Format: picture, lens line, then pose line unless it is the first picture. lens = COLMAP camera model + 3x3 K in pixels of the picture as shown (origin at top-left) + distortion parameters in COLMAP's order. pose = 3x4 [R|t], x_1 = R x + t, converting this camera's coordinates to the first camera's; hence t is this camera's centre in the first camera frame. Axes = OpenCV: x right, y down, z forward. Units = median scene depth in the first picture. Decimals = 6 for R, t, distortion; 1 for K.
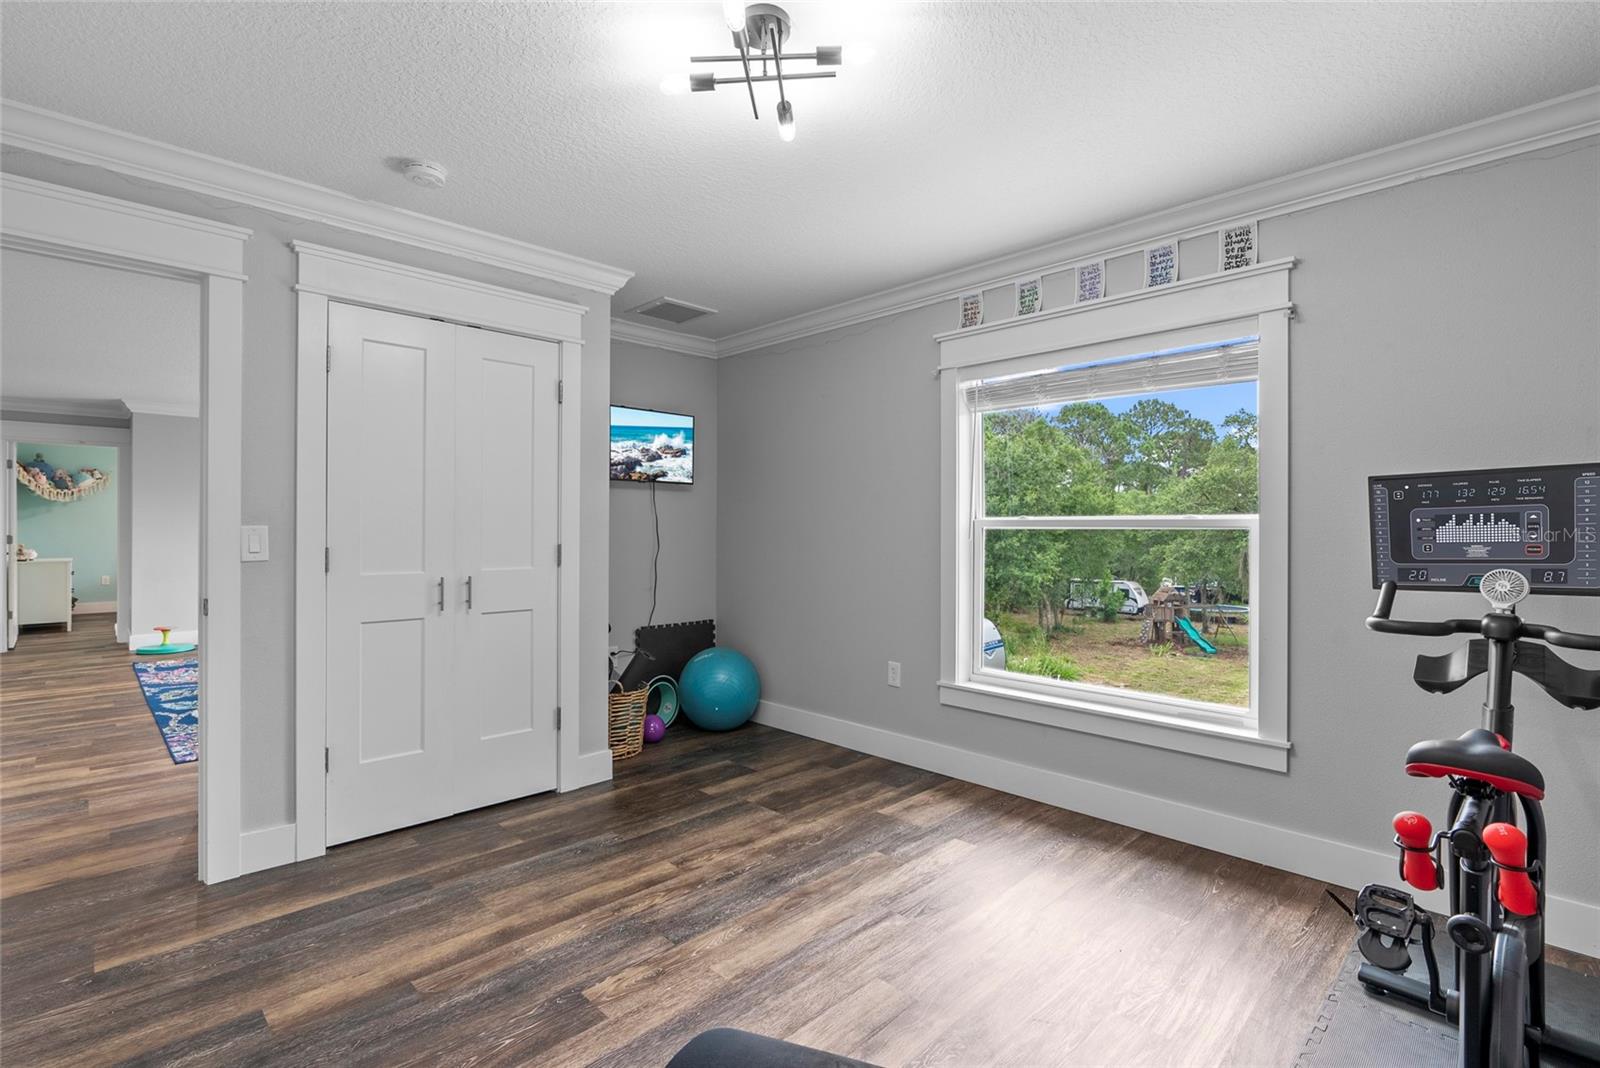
lens RADIAL K [[730.6, 0, 792.1], [0, 730.6, 530.3], [0, 0, 1]] dist [-0.000184, 0.001626]
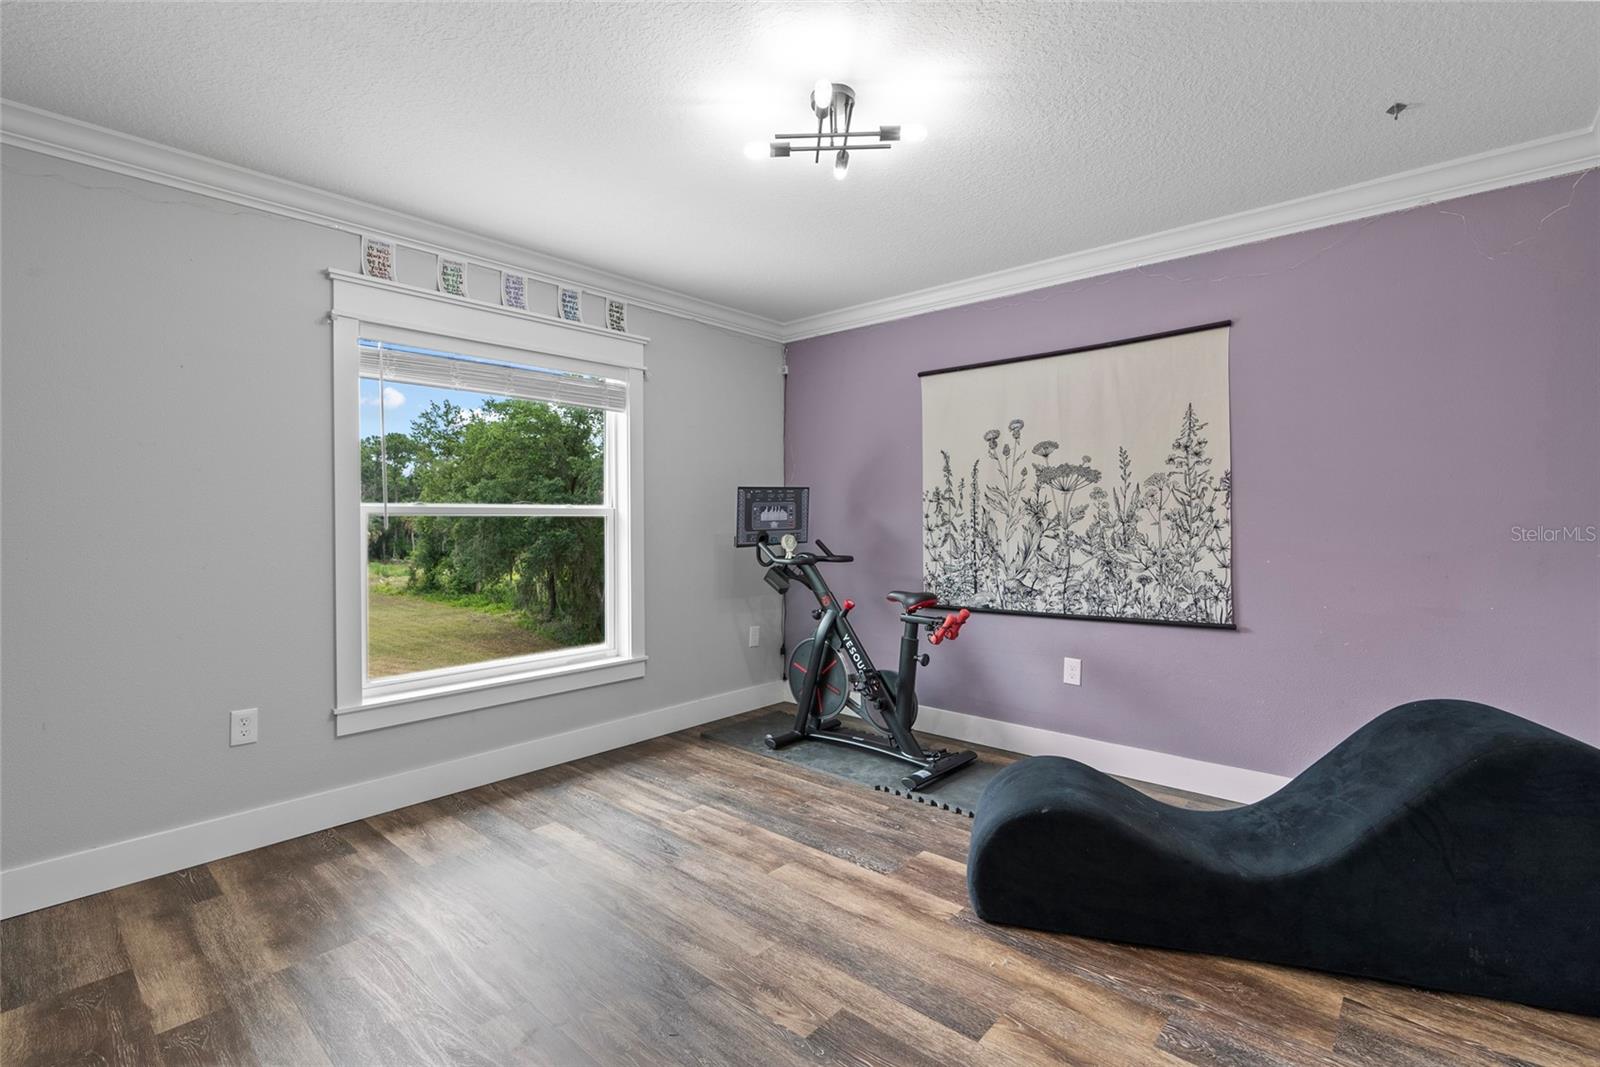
lens RADIAL K [[730.6, 0, 784.4], [0, 730.6, 512.8], [0, 0, 1]] dist [-0.000184, 0.001626]
pose [[-0.041075, 0.003808, 0.999149, -0.690776], [0.007500, 0.999966, -0.003503, 0.001798], [-0.999128, 0.007350, -0.041102, 0.623469]]
